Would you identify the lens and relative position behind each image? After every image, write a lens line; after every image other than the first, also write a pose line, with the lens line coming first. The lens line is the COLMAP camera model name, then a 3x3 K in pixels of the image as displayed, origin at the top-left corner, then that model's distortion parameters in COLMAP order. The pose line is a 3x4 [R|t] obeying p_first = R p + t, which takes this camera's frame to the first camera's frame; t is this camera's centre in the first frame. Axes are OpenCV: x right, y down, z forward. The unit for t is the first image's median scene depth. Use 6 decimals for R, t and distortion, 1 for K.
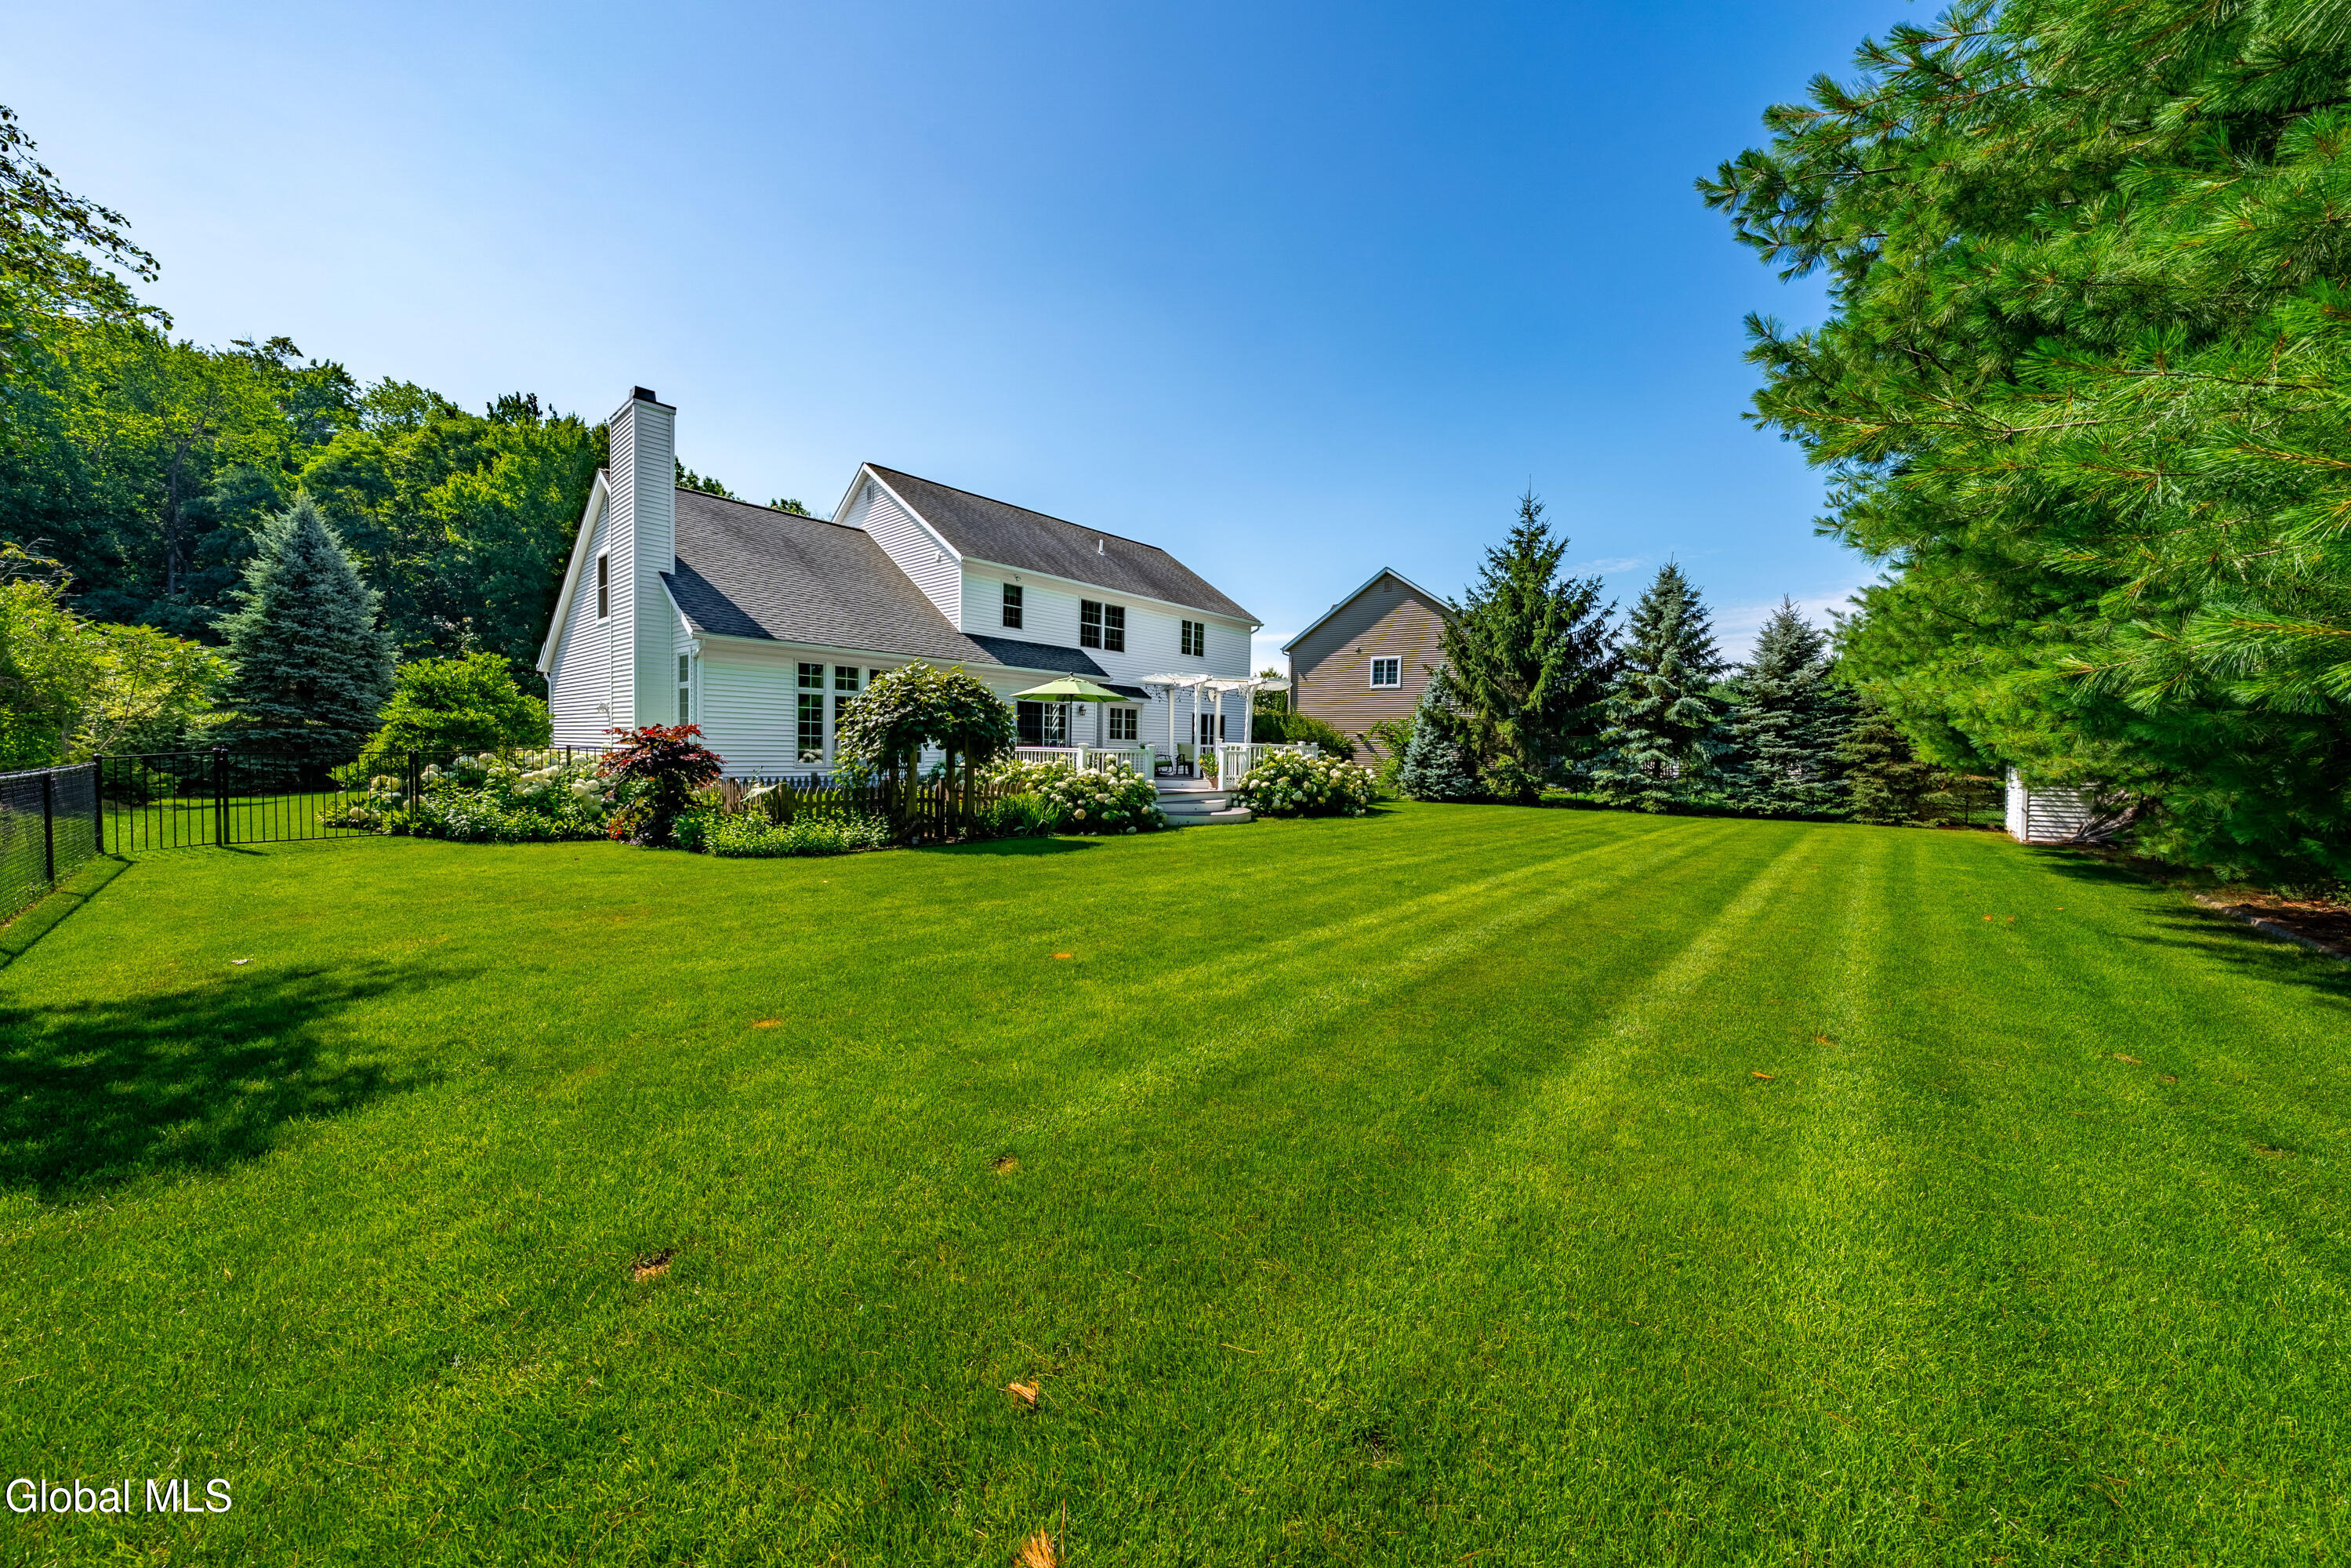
lens RADIAL K [[814.9, 0, 1185.0], [0, 814.9, 786.9], [0, 0, 1]] dist [-0.004503, -0.000287]
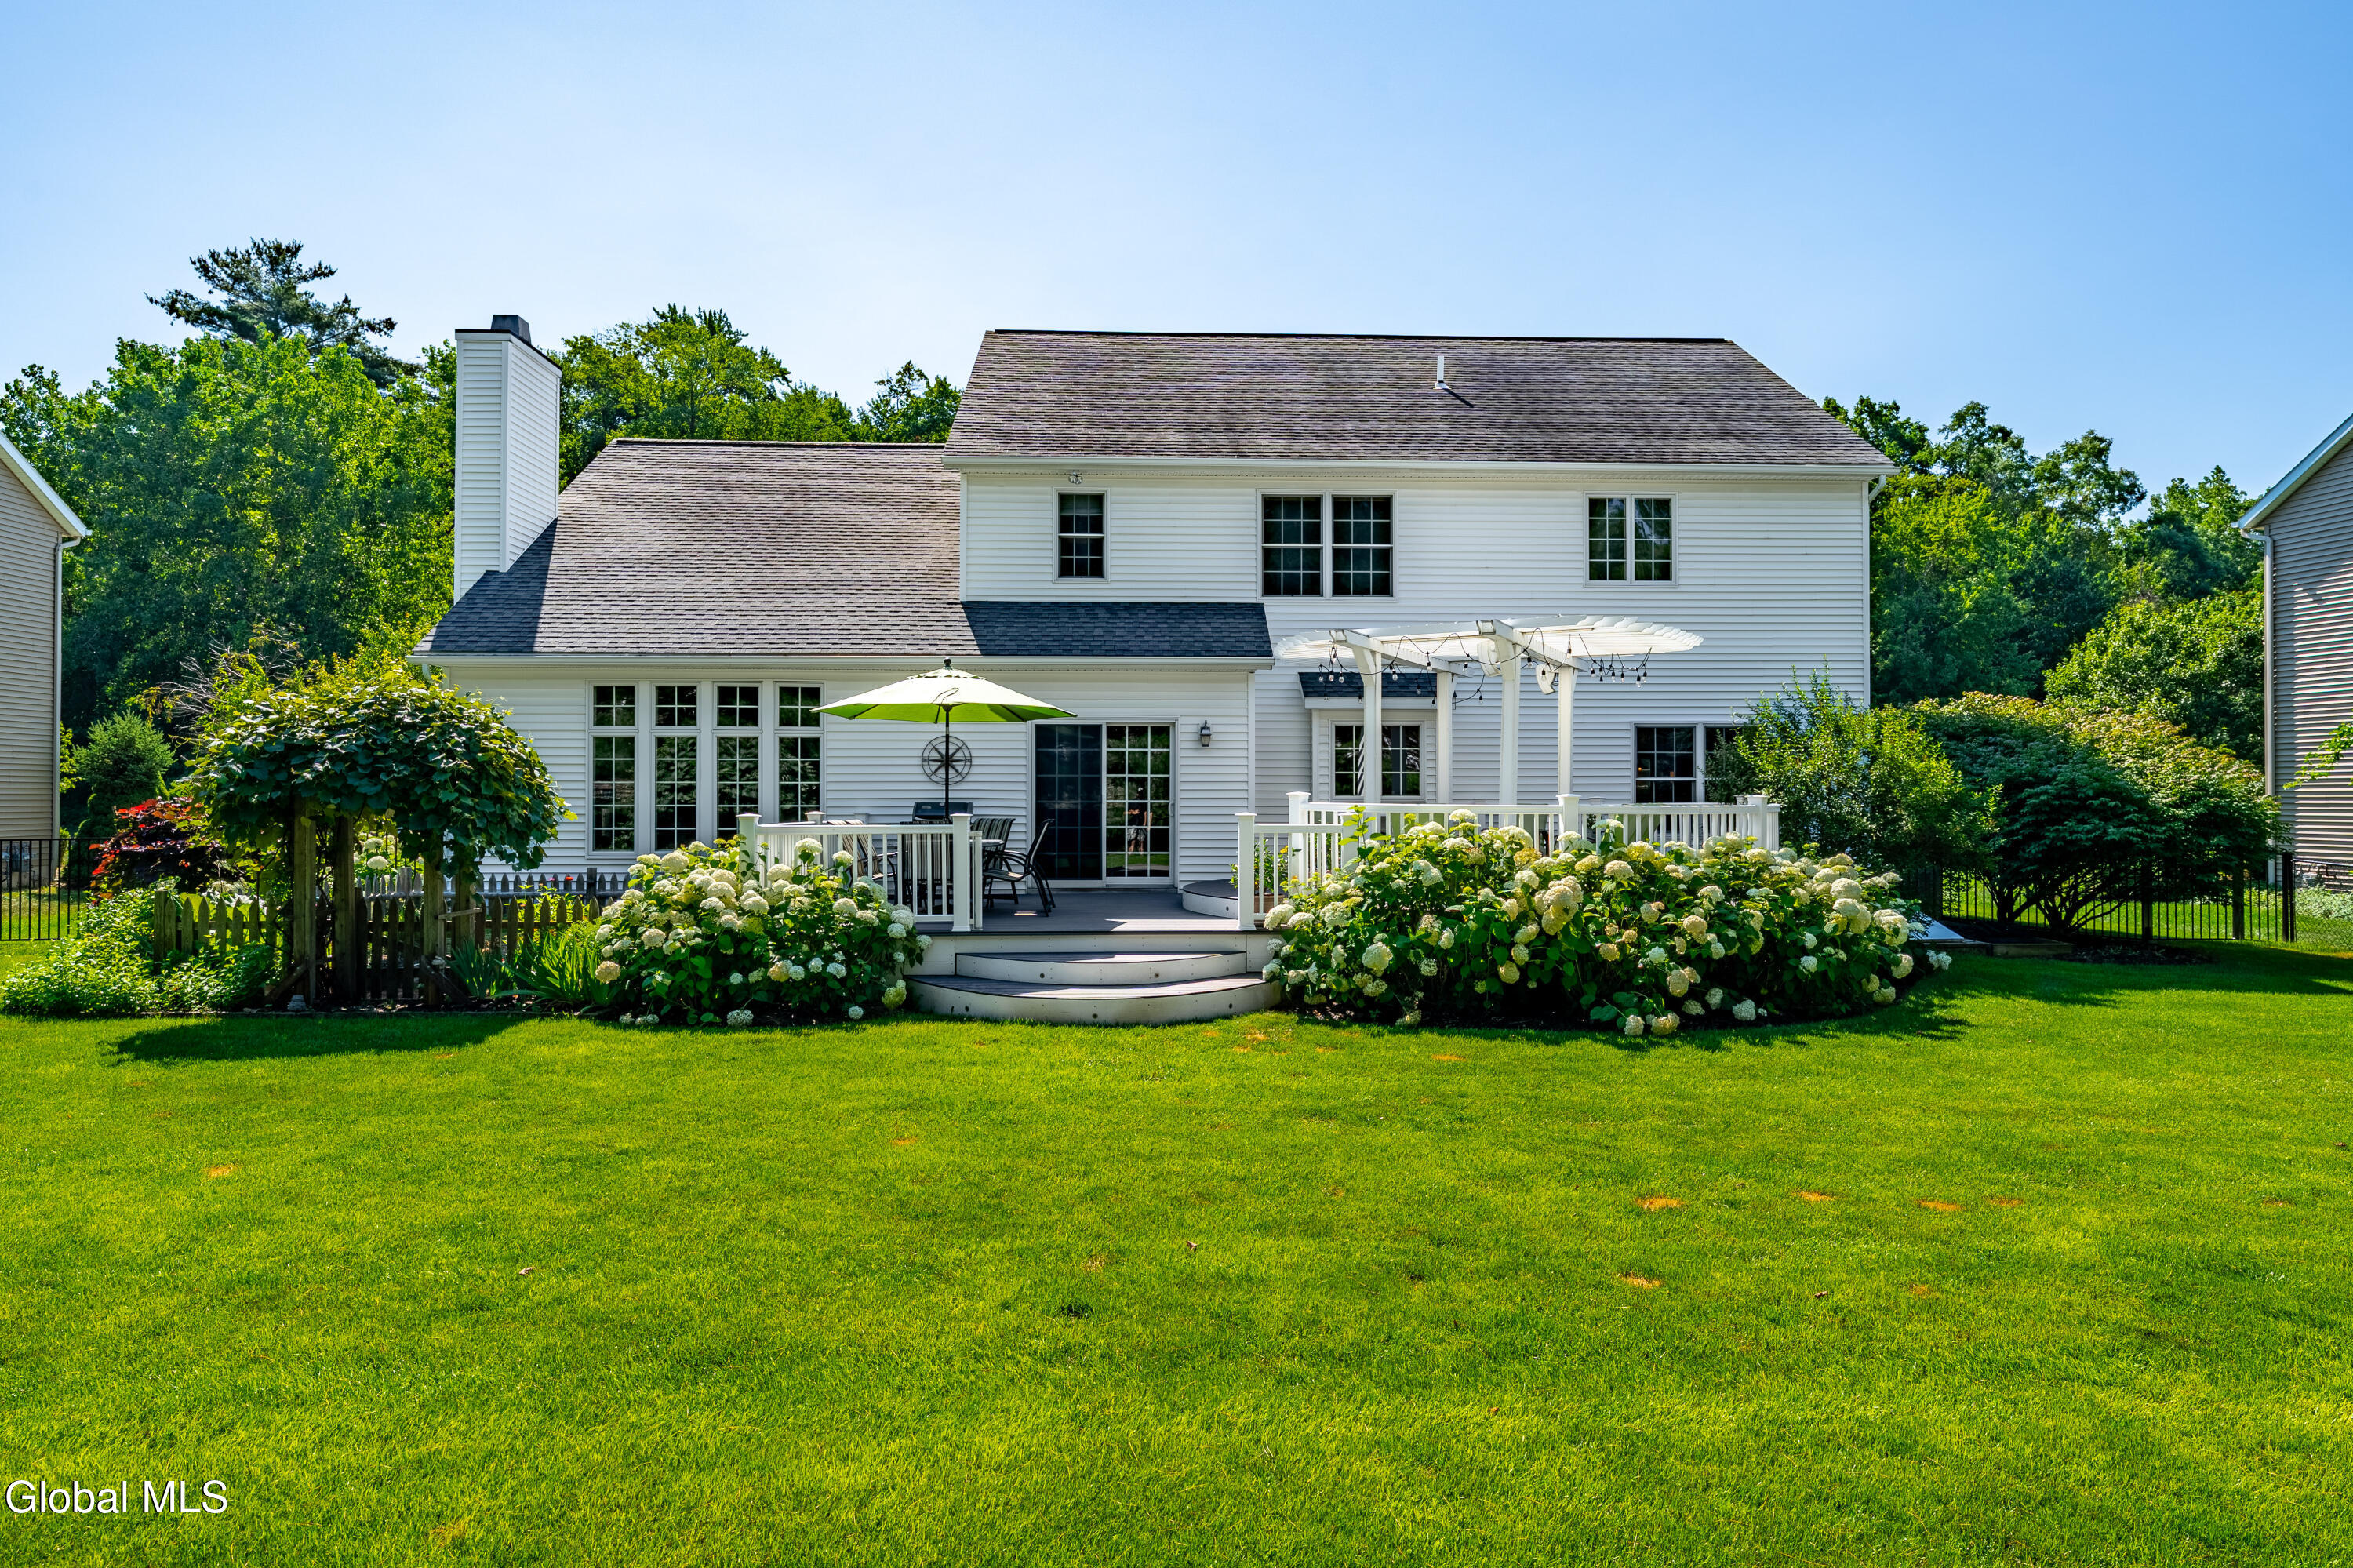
lens RADIAL K [[1359.9, 0, 1158.3], [0, 1359.9, 783.6], [0, 0, 1]] dist [0.008973, 0.000419]
pose [[0.682325, -0.026192, -0.730580, 0.583302], [-0.020334, 0.998291, -0.054780, -0.033527], [0.730766, 0.052234, 0.680627, 0.646156]]
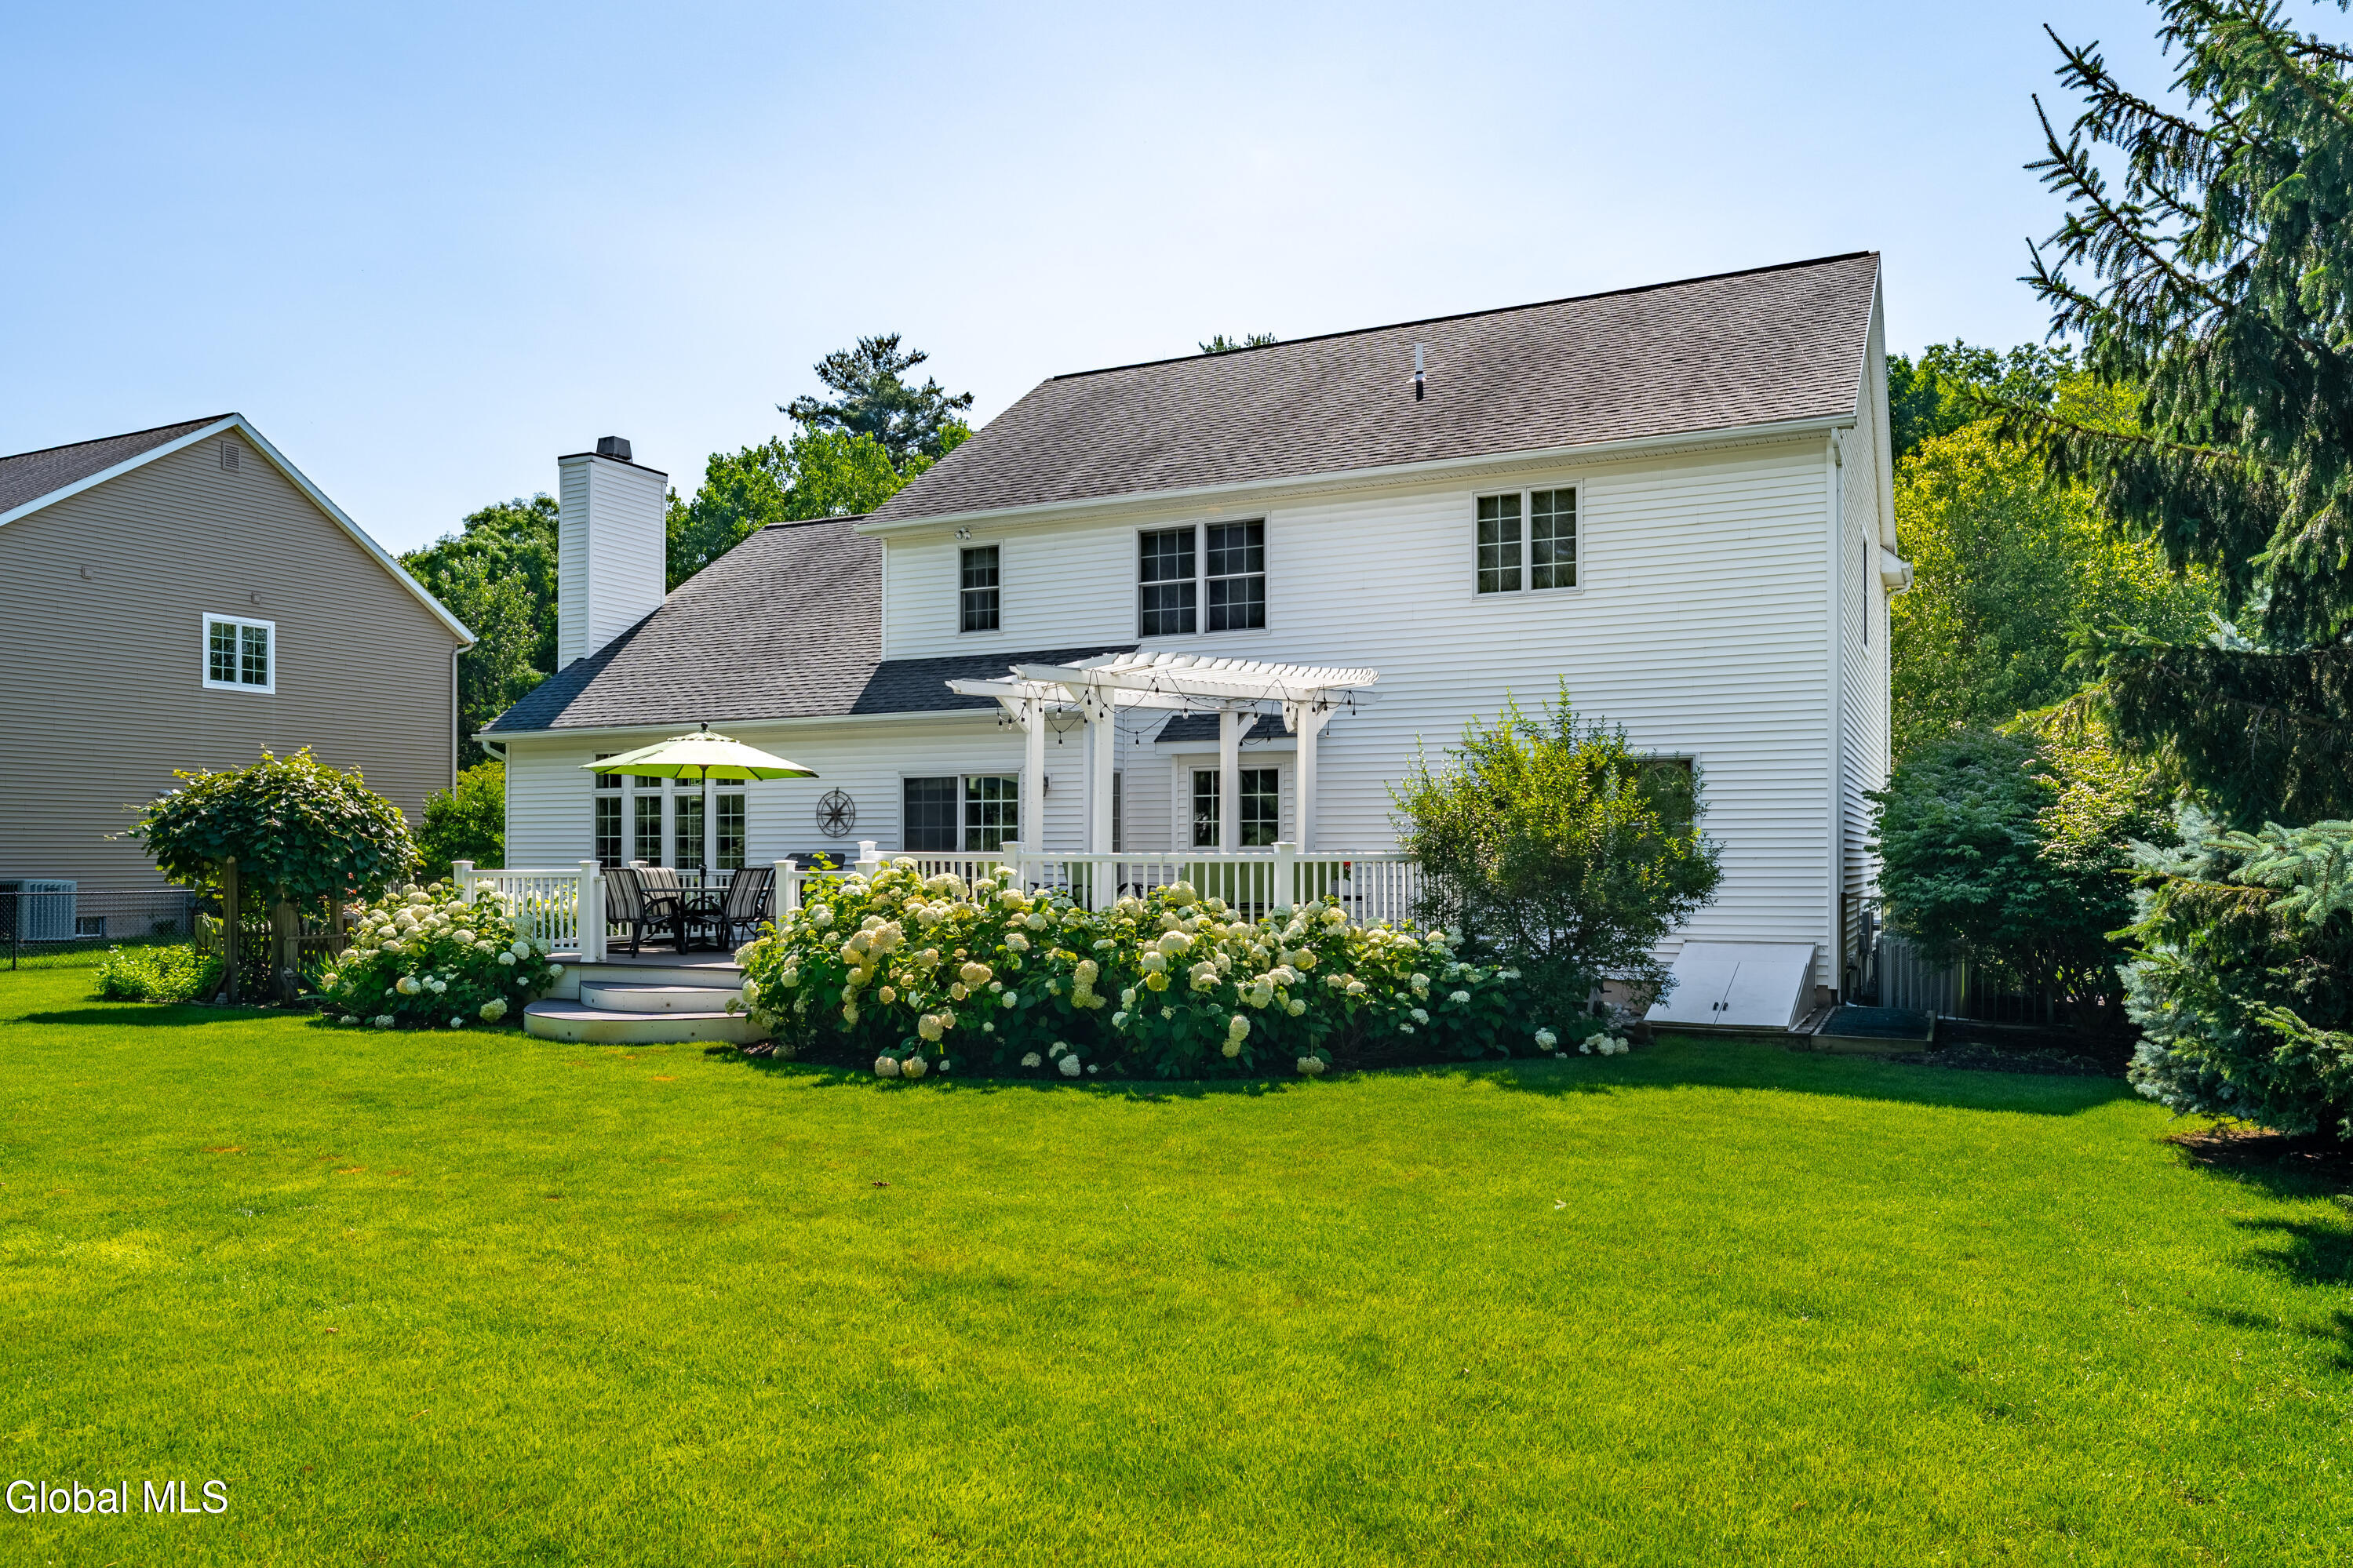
lens RADIAL K [[1610.2, 0, 1177.3], [0, 1610.2, 830.6], [0, 0, 1]] dist [0.000896, 0.000894]
pose [[0.247209, -0.034873, -0.968334, 1.062624], [-0.039346, 0.998167, -0.045992, -0.042918], [0.968163, 0.049470, 0.245384, 1.202496]]
